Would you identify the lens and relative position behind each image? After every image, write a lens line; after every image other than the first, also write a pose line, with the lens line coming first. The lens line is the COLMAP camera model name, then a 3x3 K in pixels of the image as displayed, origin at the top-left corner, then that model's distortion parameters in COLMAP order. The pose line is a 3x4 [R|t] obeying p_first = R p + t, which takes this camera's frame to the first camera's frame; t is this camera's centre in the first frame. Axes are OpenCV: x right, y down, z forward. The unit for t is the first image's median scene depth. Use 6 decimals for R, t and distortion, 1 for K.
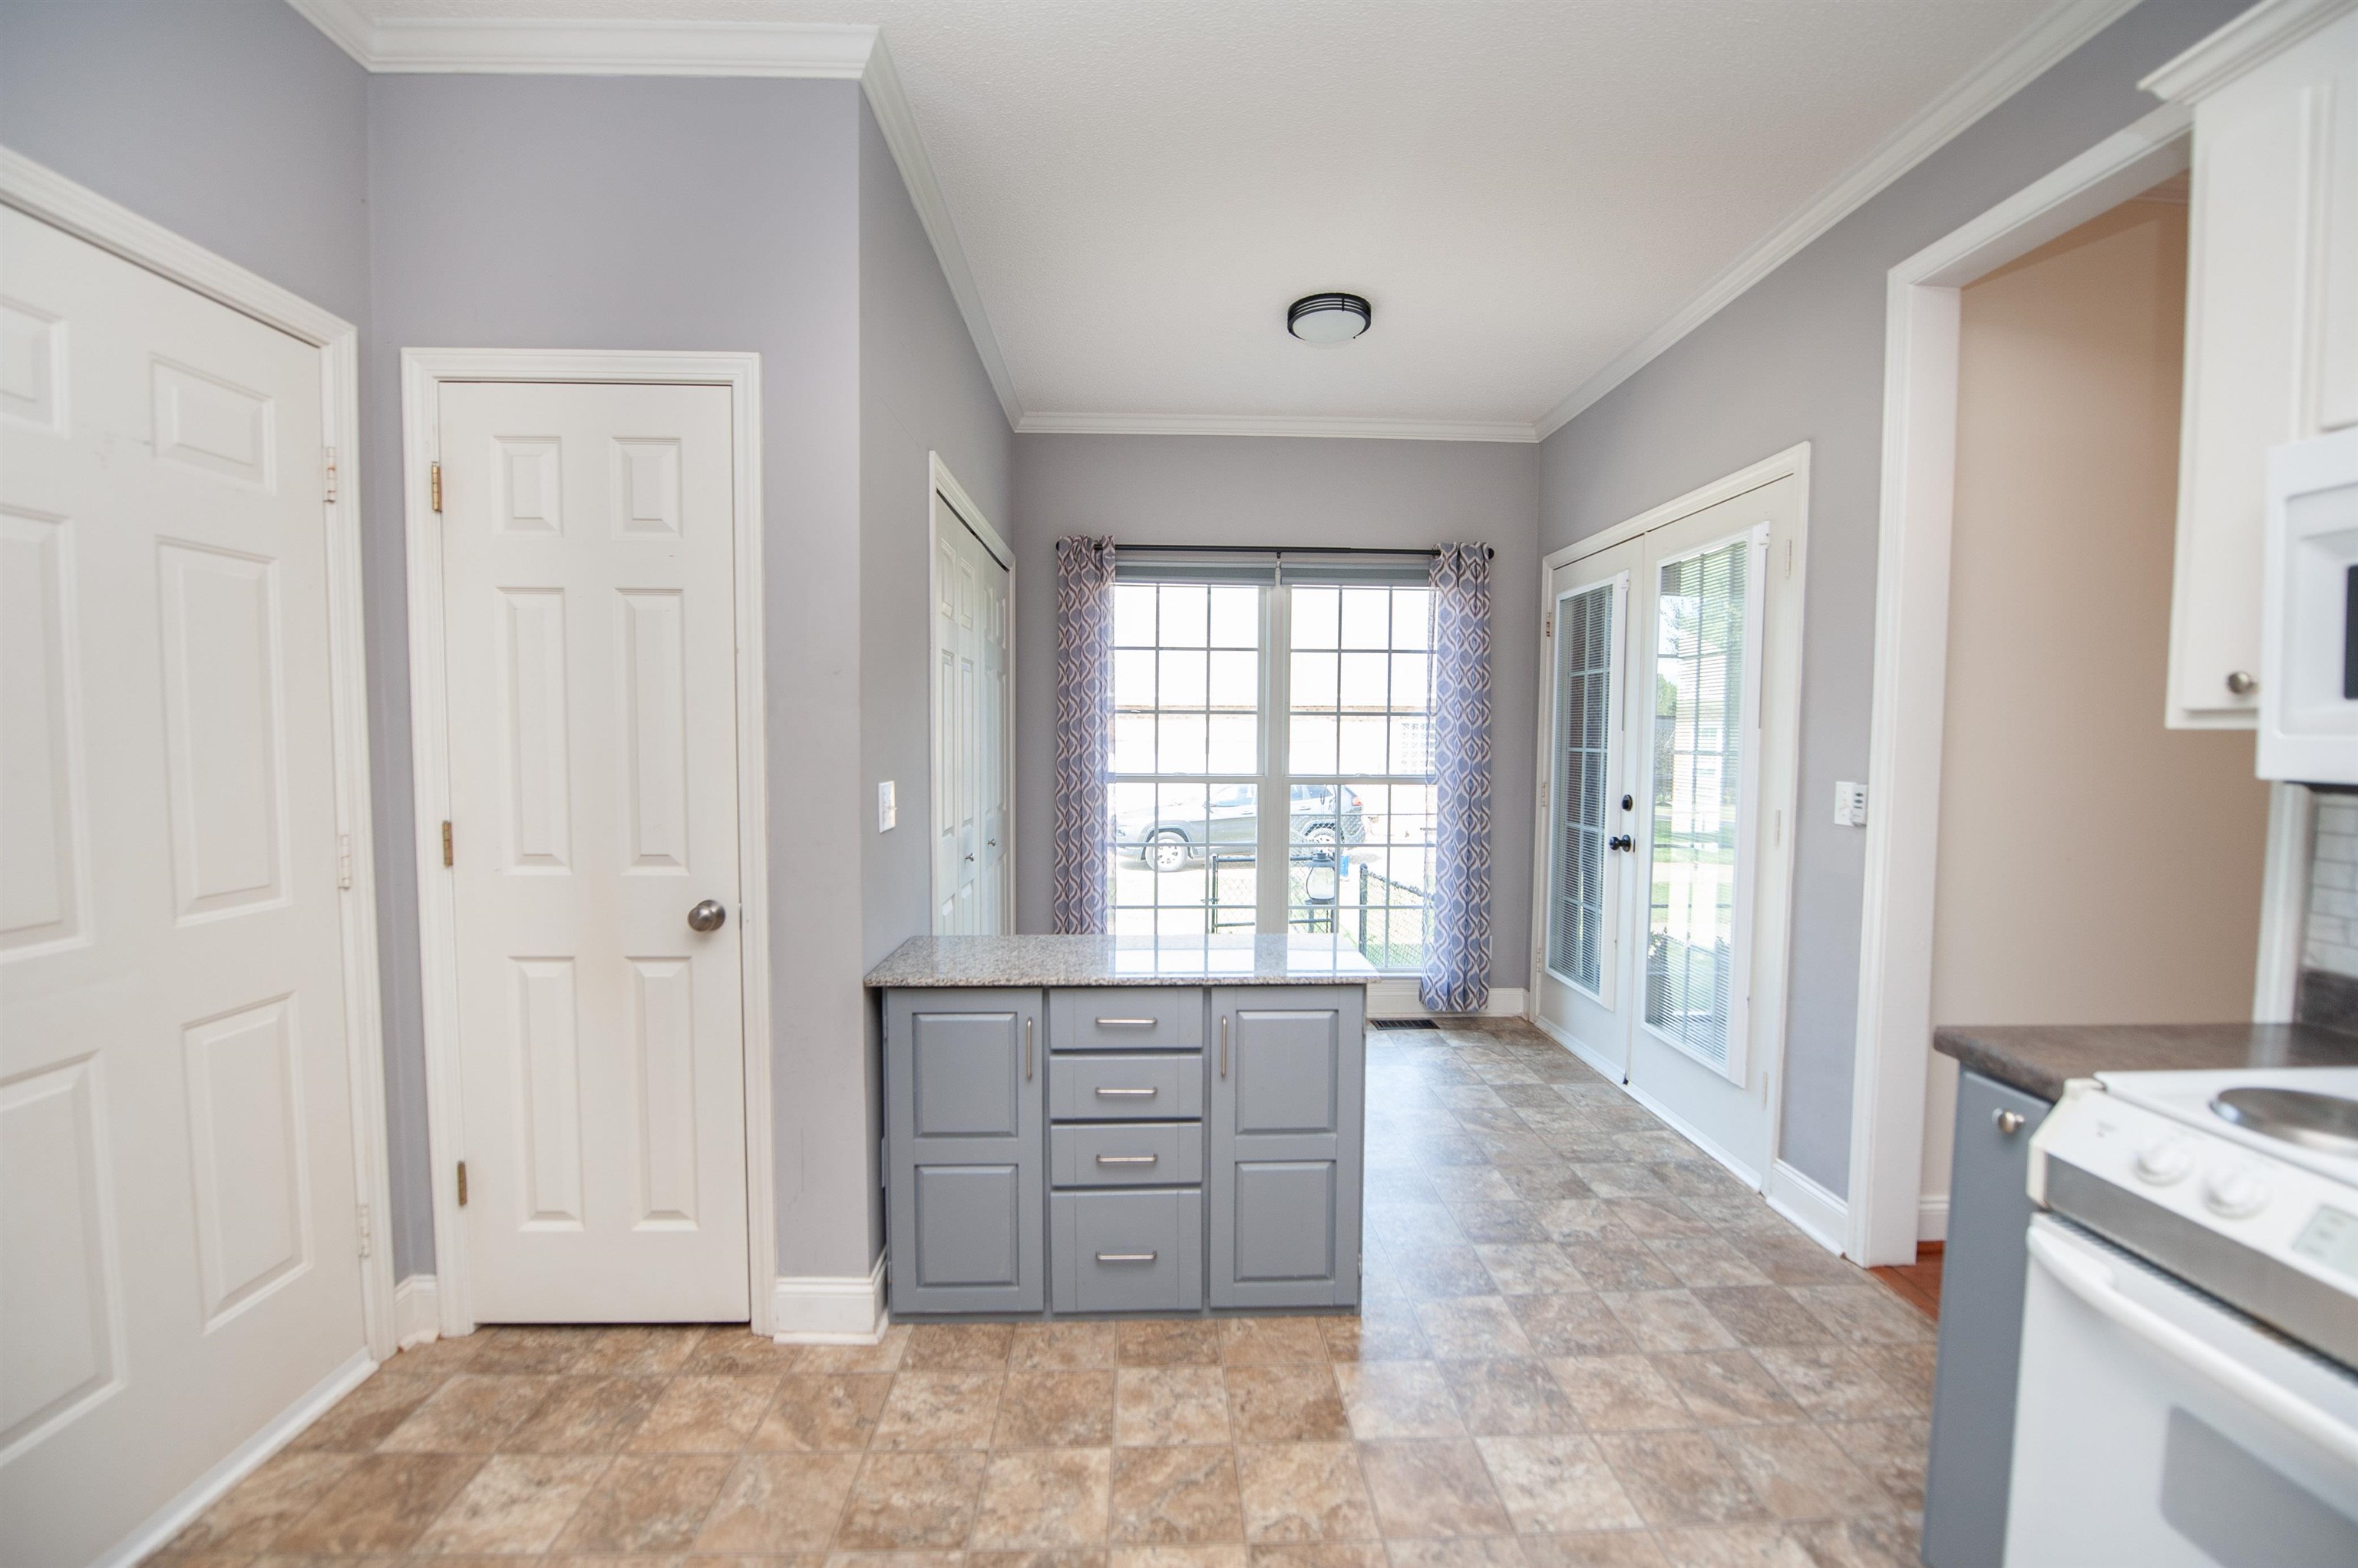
lens RADIAL K [[958.1, 0, 1194.0], [0, 958.1, 793.9], [0, 0, 1]] dist [-0.026319, -0.000112]
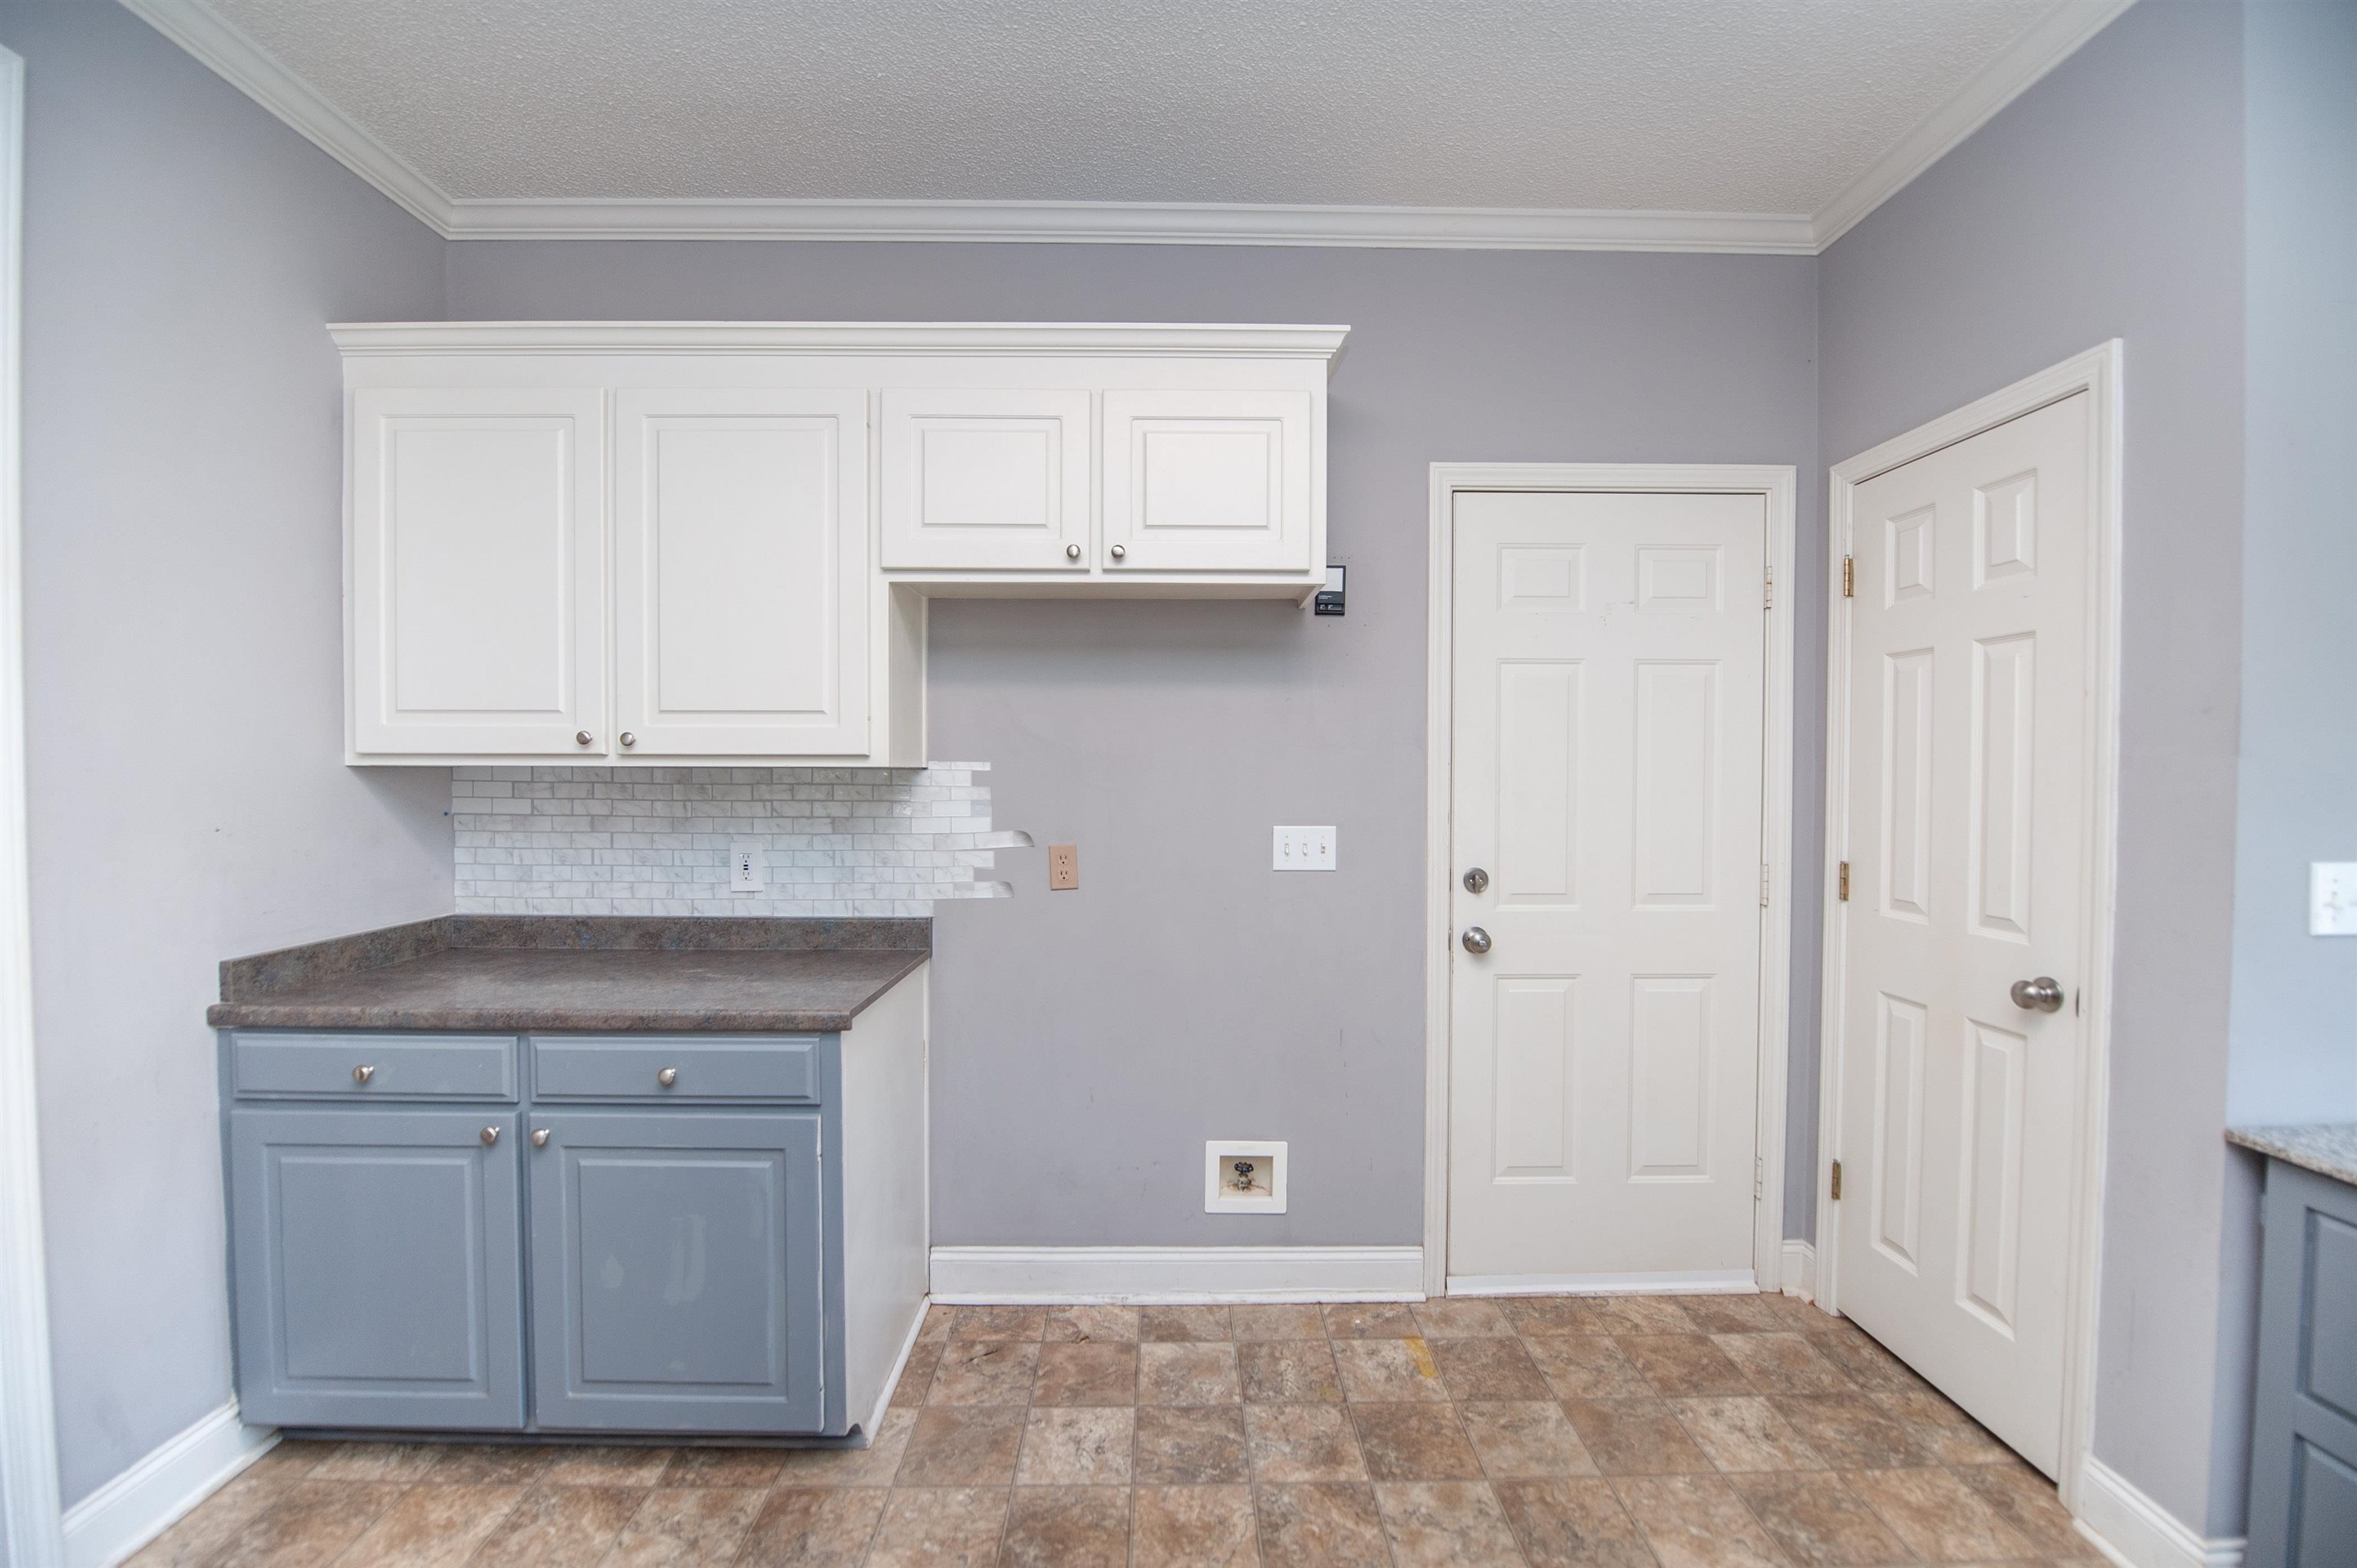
lens RADIAL K [[957.7, 0, 1179.3], [0, 957.7, 789.3], [0, 0, 1]] dist [-0.026319, -0.000112]
pose [[-0.036136, 0.011675, -0.999279, 0.420904], [-0.060787, 0.998055, 0.013859, -0.028025], [0.997496, 0.061244, -0.035356, 0.235745]]
